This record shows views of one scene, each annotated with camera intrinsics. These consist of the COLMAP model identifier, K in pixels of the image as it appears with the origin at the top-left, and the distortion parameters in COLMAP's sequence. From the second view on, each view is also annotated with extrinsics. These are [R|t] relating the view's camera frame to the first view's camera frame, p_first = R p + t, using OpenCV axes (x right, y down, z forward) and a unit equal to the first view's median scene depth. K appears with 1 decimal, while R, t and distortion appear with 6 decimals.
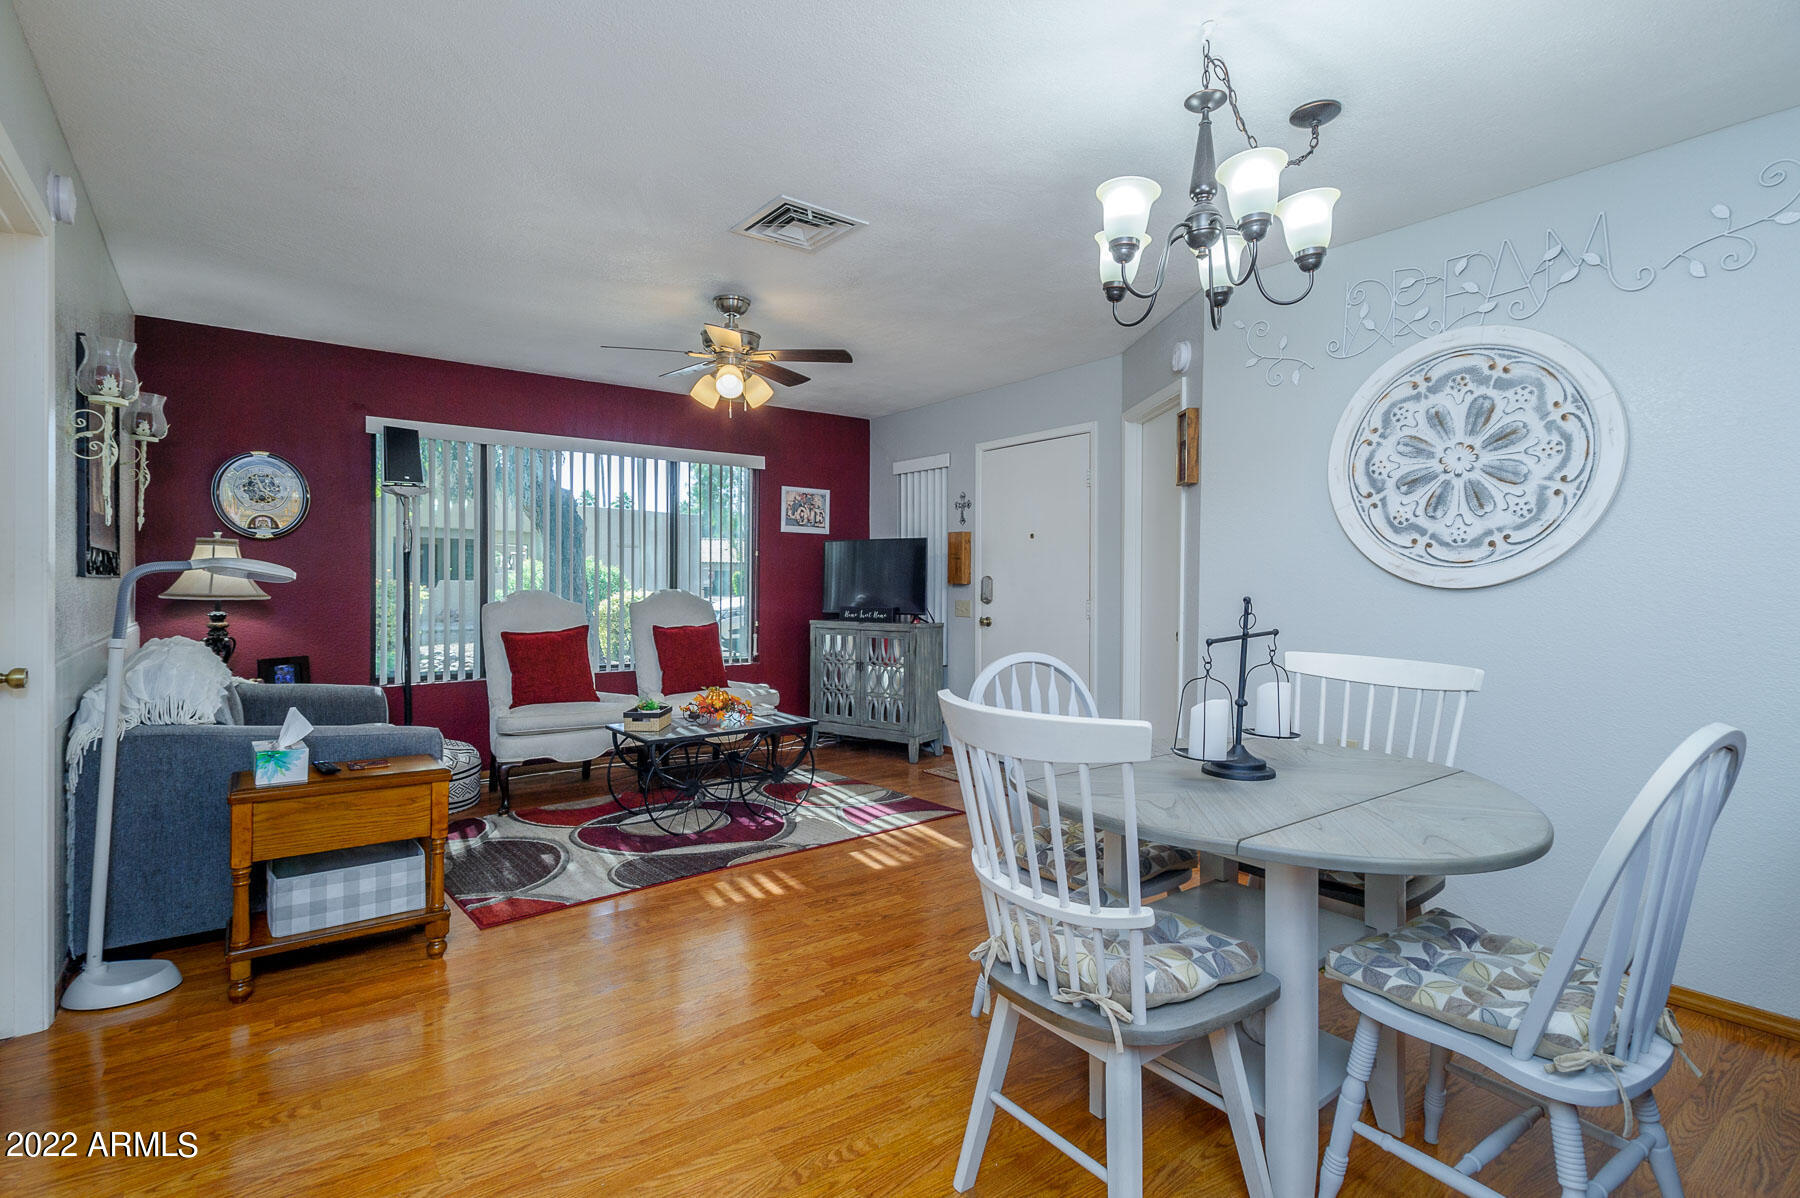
lens RADIAL K [[865.5, 0, 894.7], [0, 865.5, 590.5], [0, 0, 1]] dist [0.007221, 0.001045]
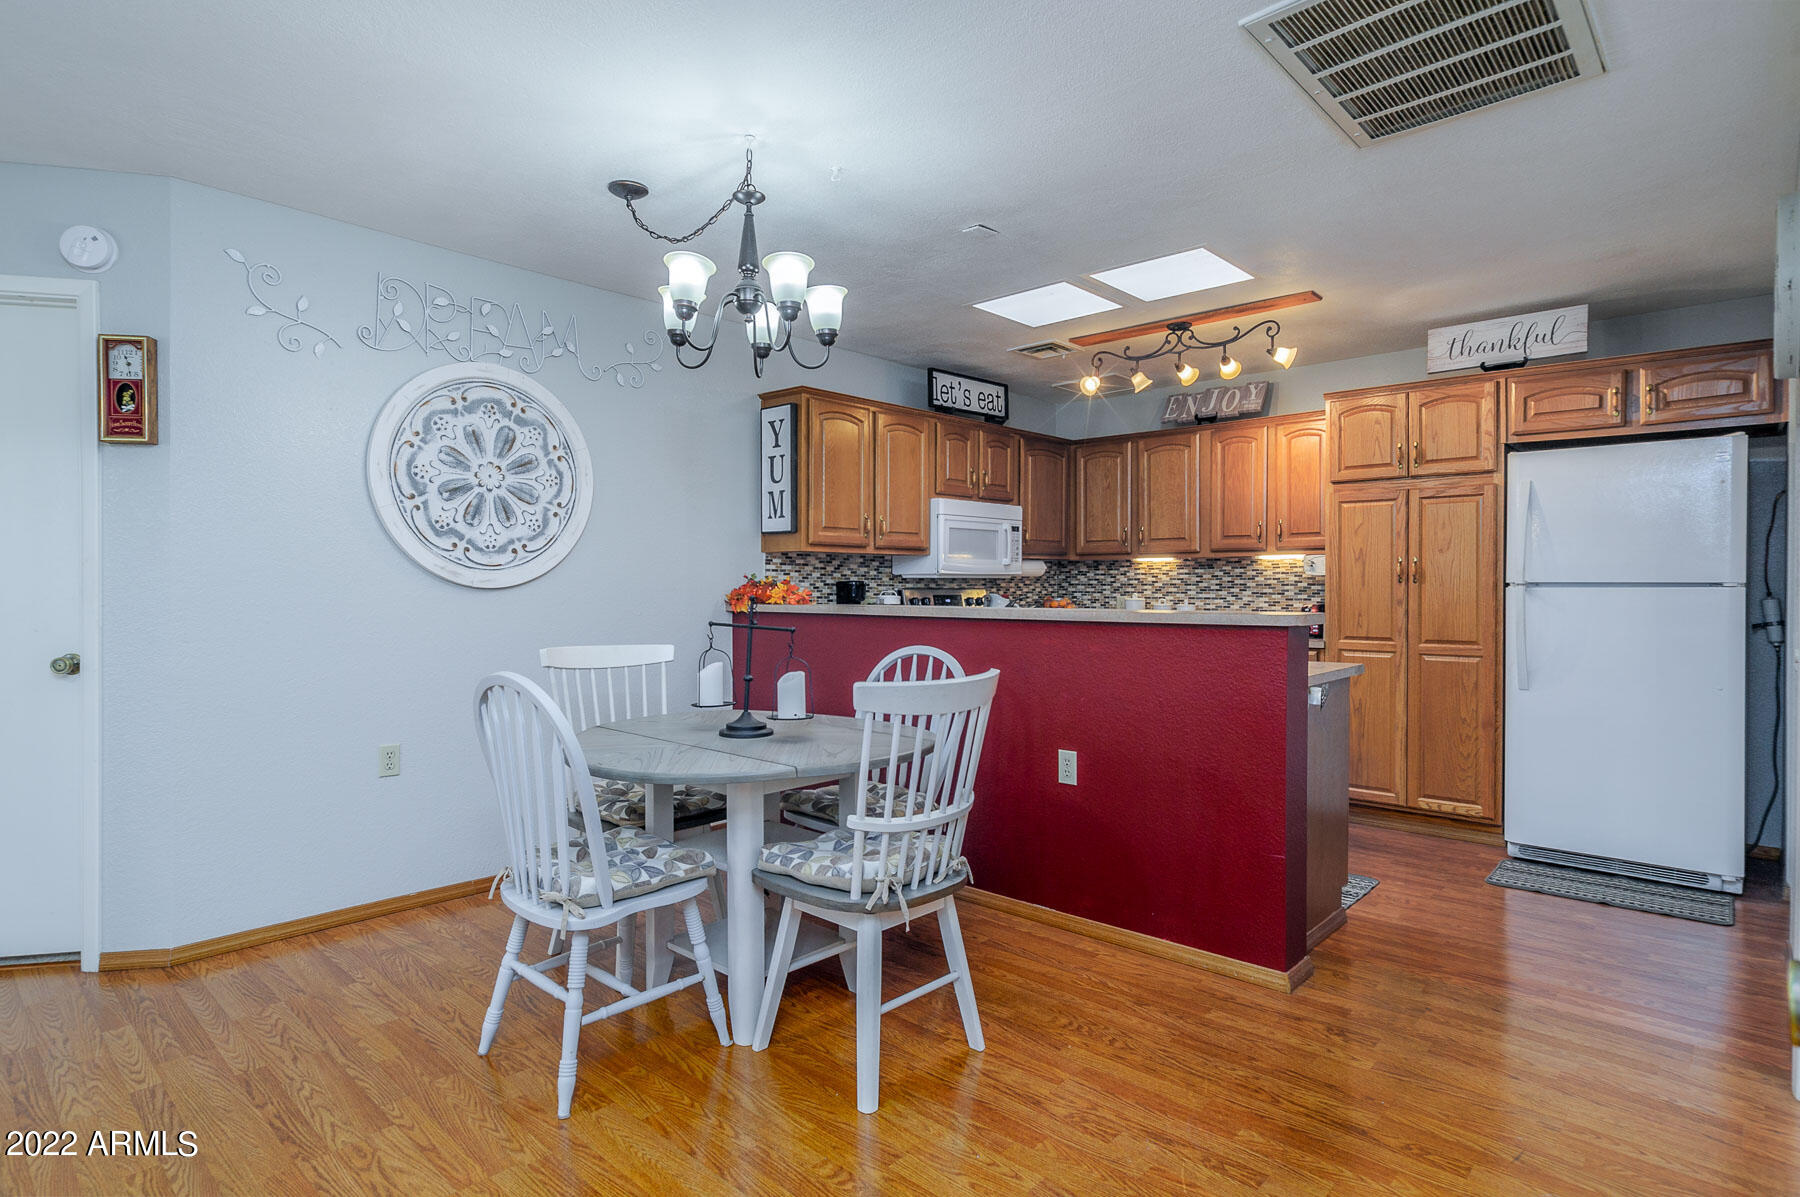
lens RADIAL K [[939.1, 0, 890.4], [0, 939.1, 589.7], [0, 0, 1]] dist [-0.005537, 0.002035]
pose [[-0.175027, -0.012121, 0.984489, -0.646900], [0.006719, 0.999886, 0.013505, -0.013204], [-0.984541, 0.008978, -0.174926, 0.667164]]
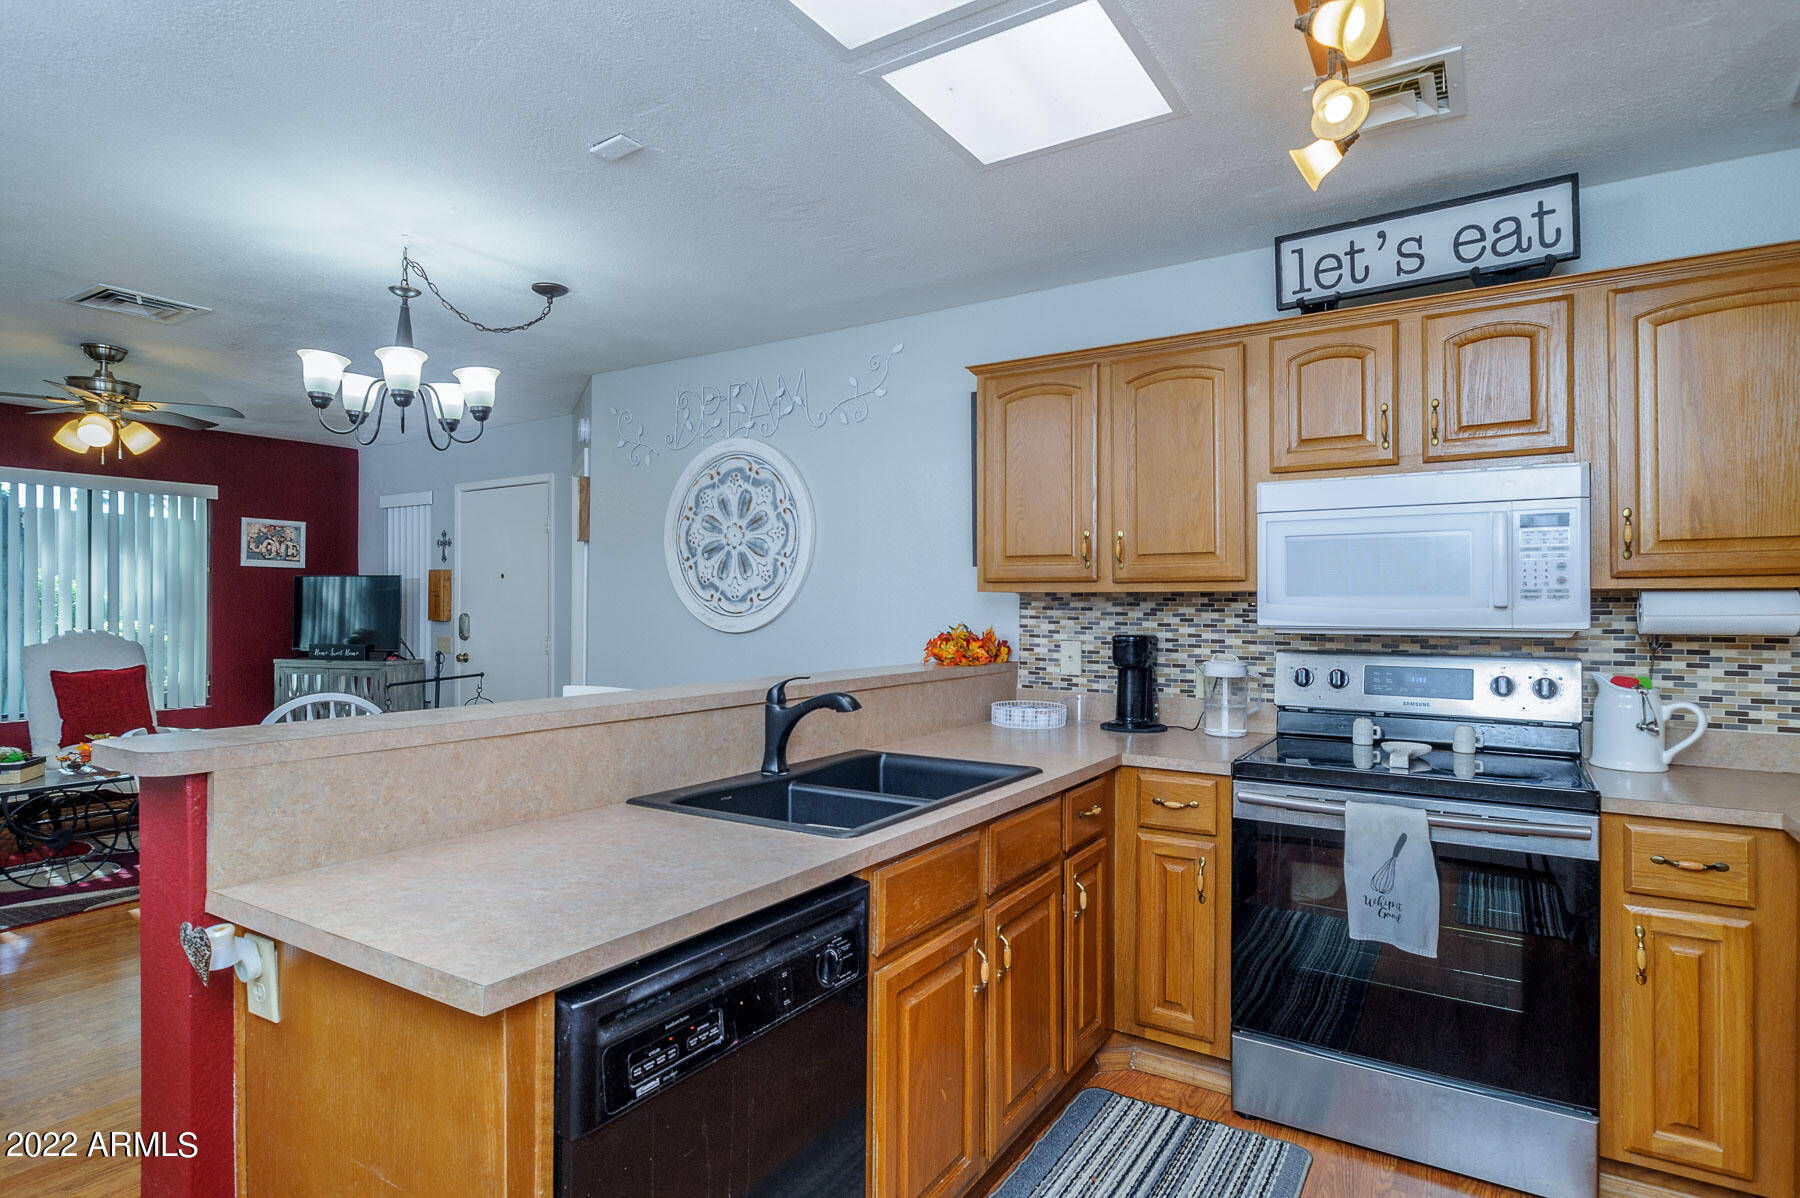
lens RADIAL K [[939.1, 0, 893.4], [0, 939.1, 601.5], [0, 0, 1]] dist [-0.005537, 0.002035]
pose [[0.935987, -0.000602, 0.352035, 0.355311], [0.003992, 0.999952, -0.008903, -0.034749], [-0.352013, 0.009738, 0.935944, -0.417184]]
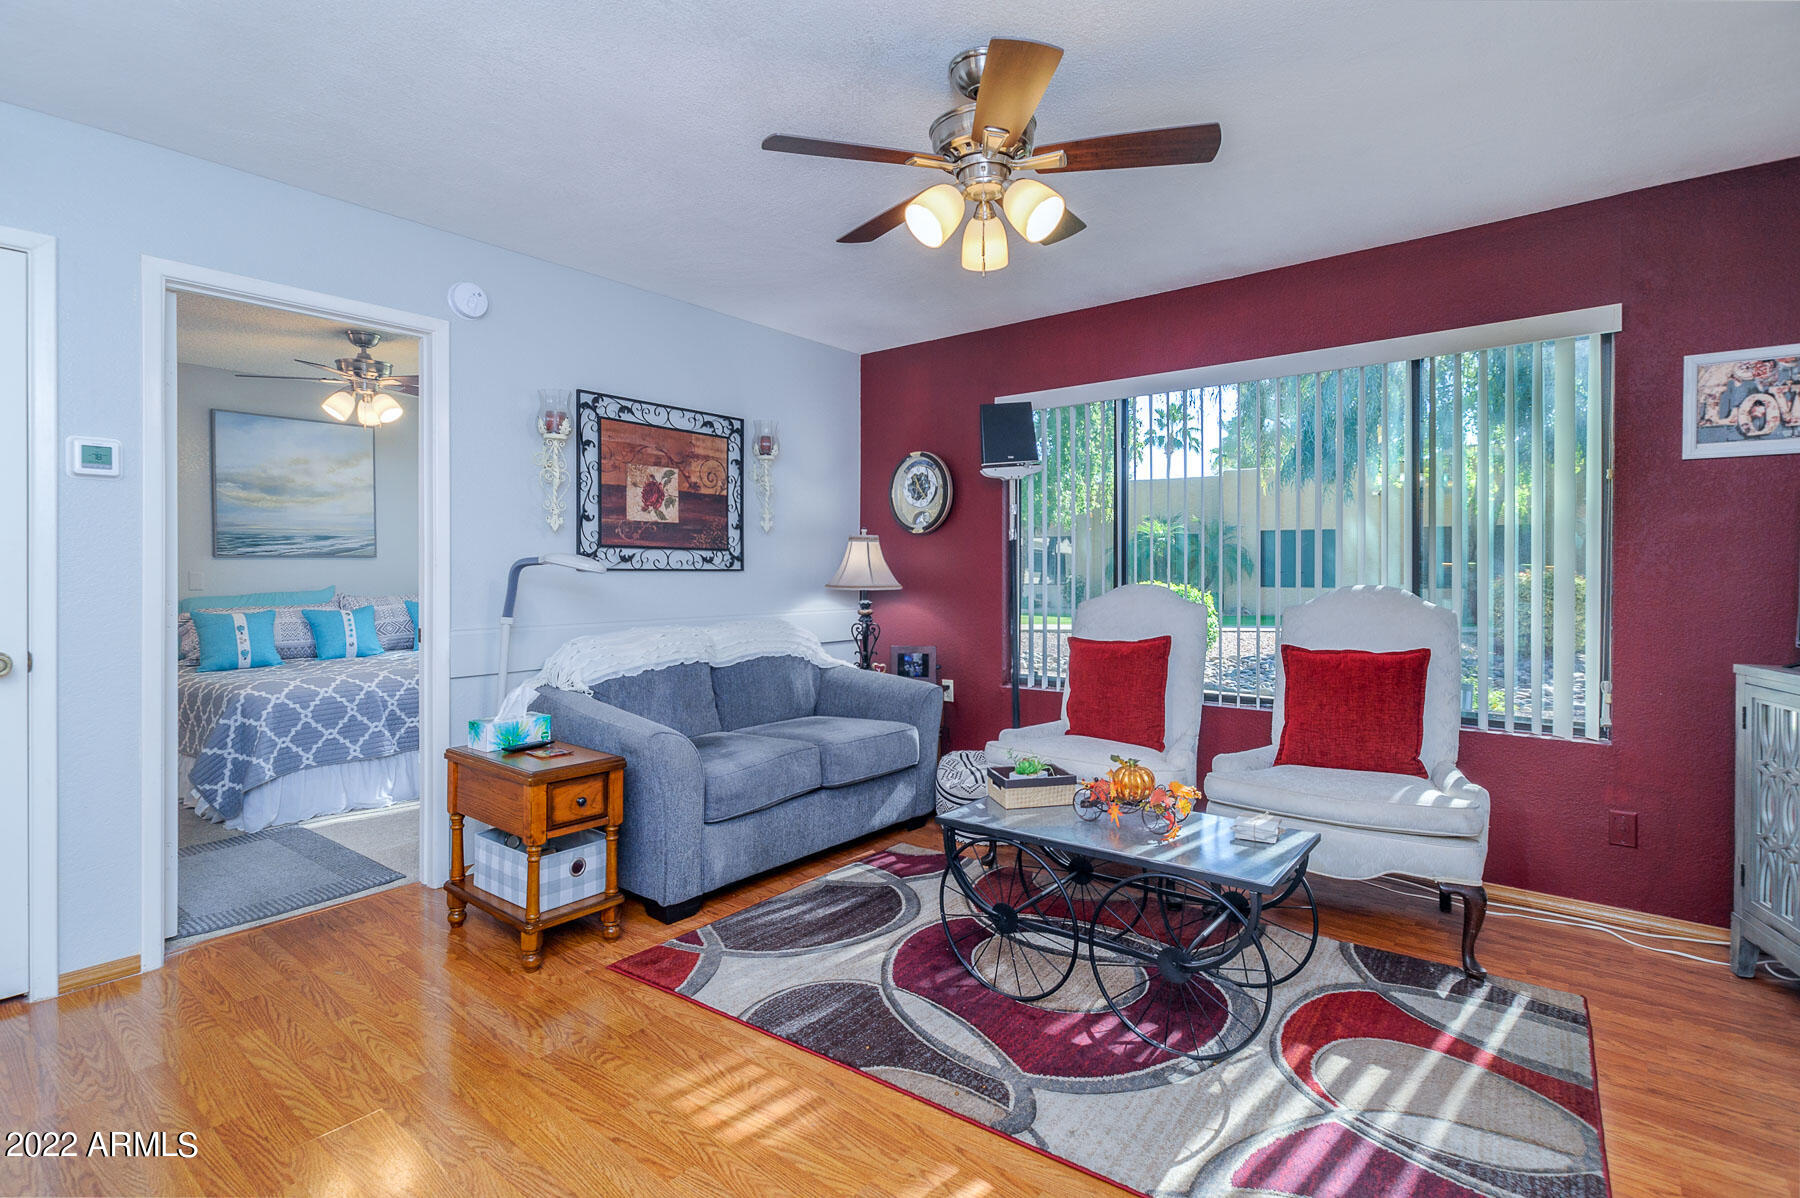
lens RADIAL K [[865.5, 0, 897.9], [0, 865.5, 575.1], [0, 0, 1]] dist [0.007221, 0.001045]
pose [[0.240179, -0.005070, -0.970715, 0.420869], [-0.012530, 0.999887, -0.008322, 0.001070], [0.970648, 0.014162, 0.240089, 1.017898]]
